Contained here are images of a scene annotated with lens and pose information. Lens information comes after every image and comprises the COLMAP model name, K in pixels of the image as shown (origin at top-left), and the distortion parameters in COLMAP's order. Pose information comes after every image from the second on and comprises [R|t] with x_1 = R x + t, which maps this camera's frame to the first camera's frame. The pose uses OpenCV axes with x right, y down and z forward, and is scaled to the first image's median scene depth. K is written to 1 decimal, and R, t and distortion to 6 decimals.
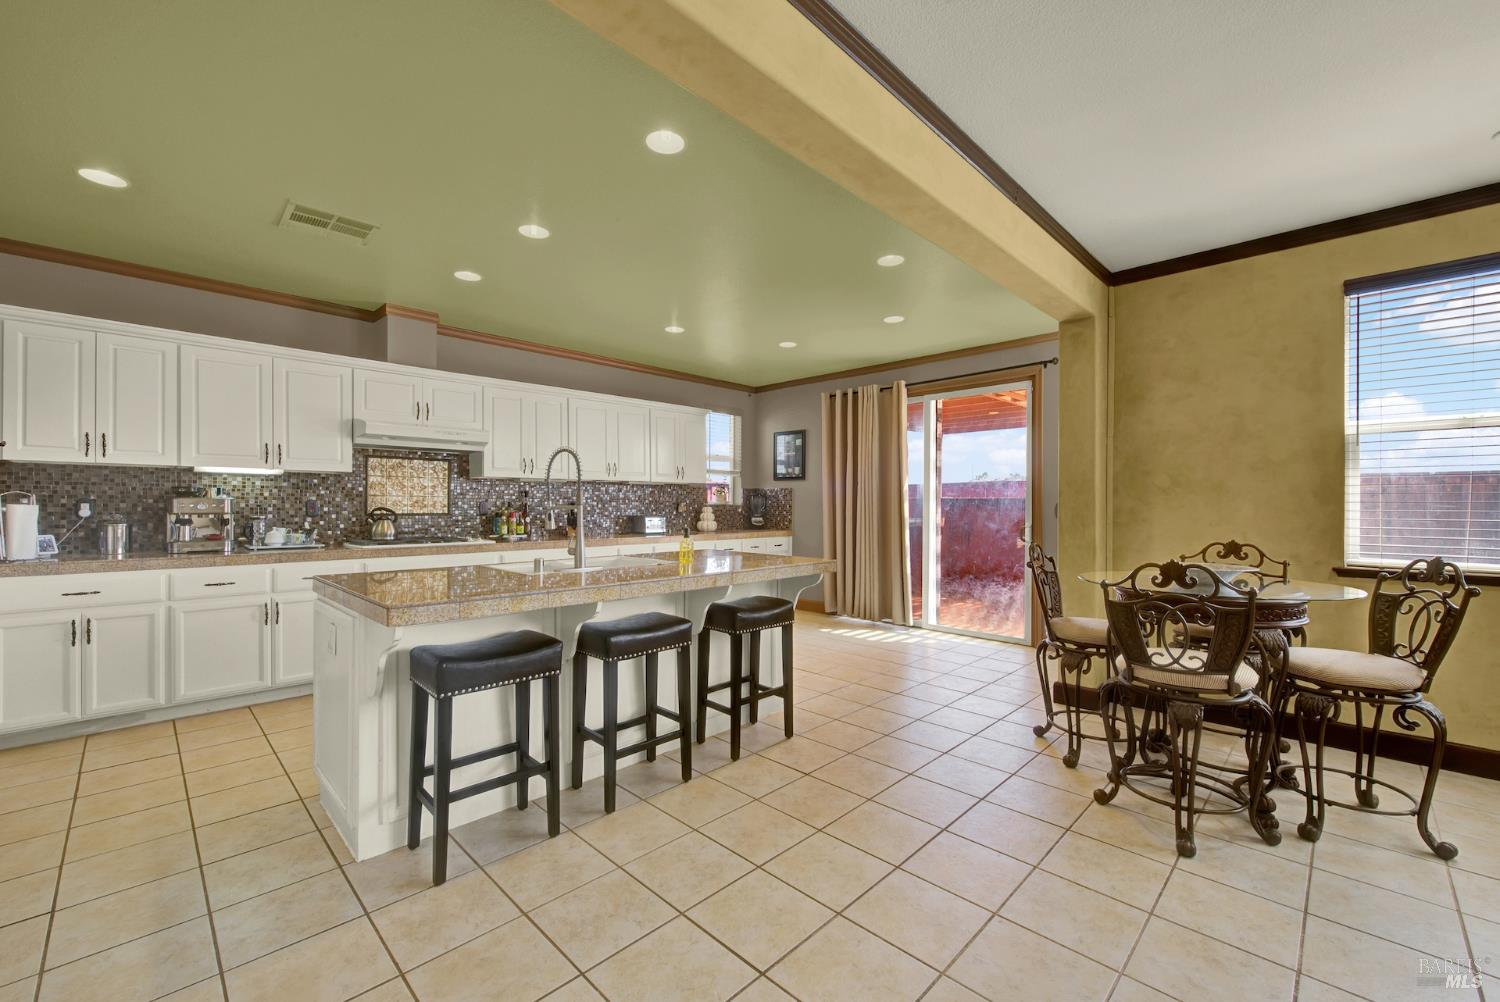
lens RADIAL K [[609.9, 0, 750.7], [0, 609.9, 506.0], [0, 0, 1]] dist [0.001977, -0.002596]
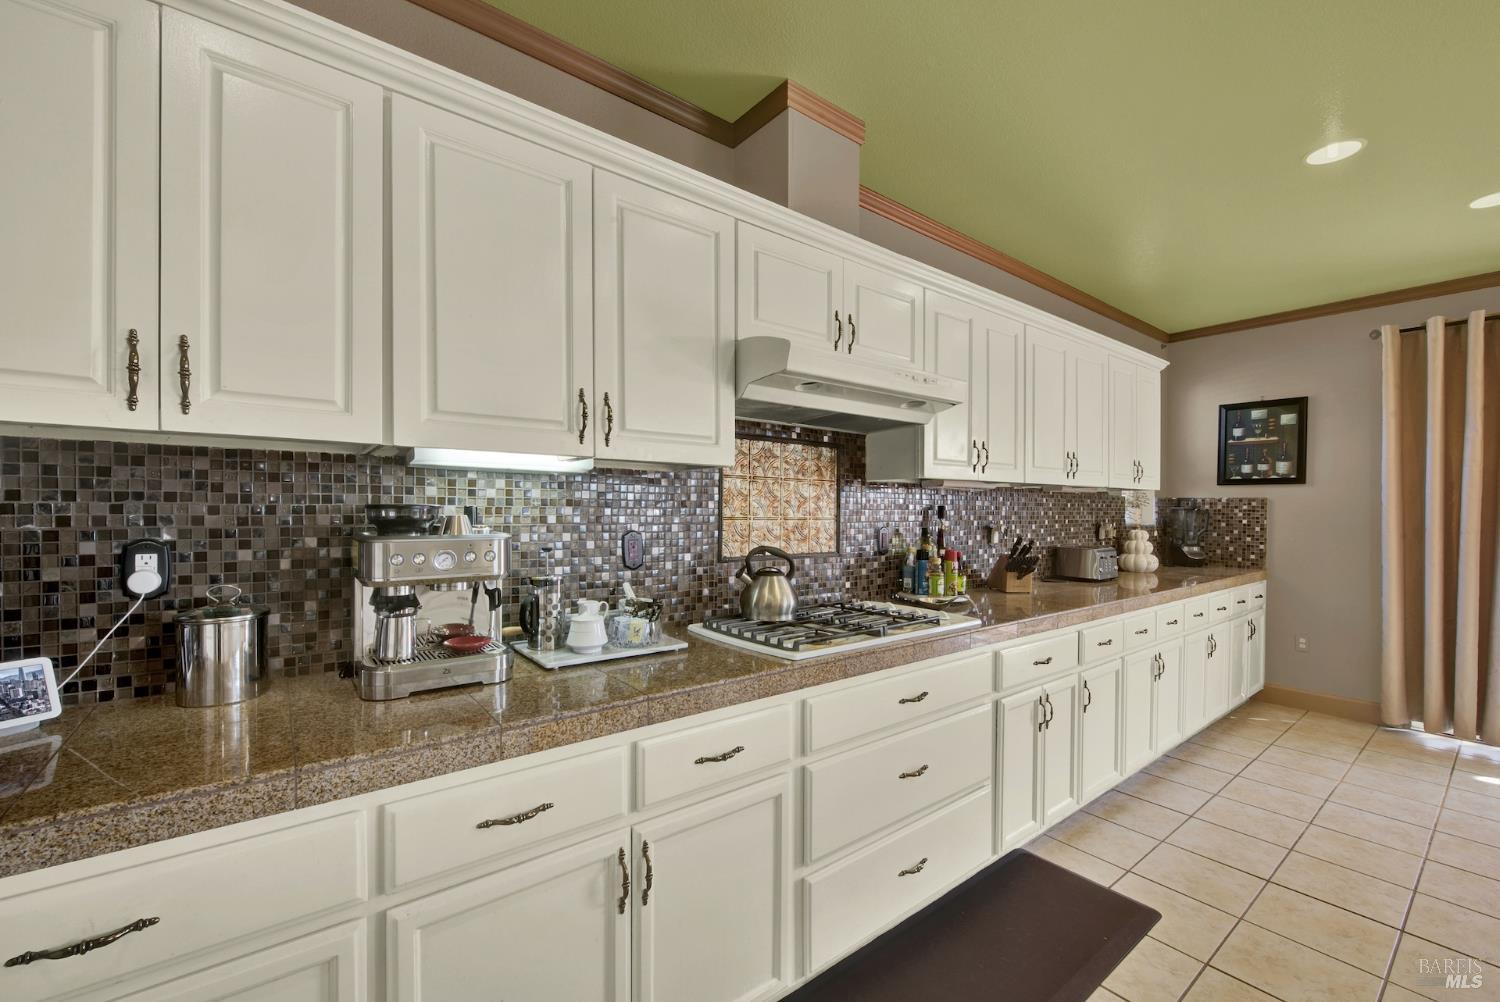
lens RADIAL K [[613.7, 0, 747.5], [0, 613.7, 517.7], [0, 0, 1]] dist [-0.000858, -0.000515]
pose [[0.991328, 0.005246, -0.131307, -0.594211], [-0.003825, 0.999931, 0.011066, -0.025346], [0.131356, -0.010468, 0.991280, 0.587528]]
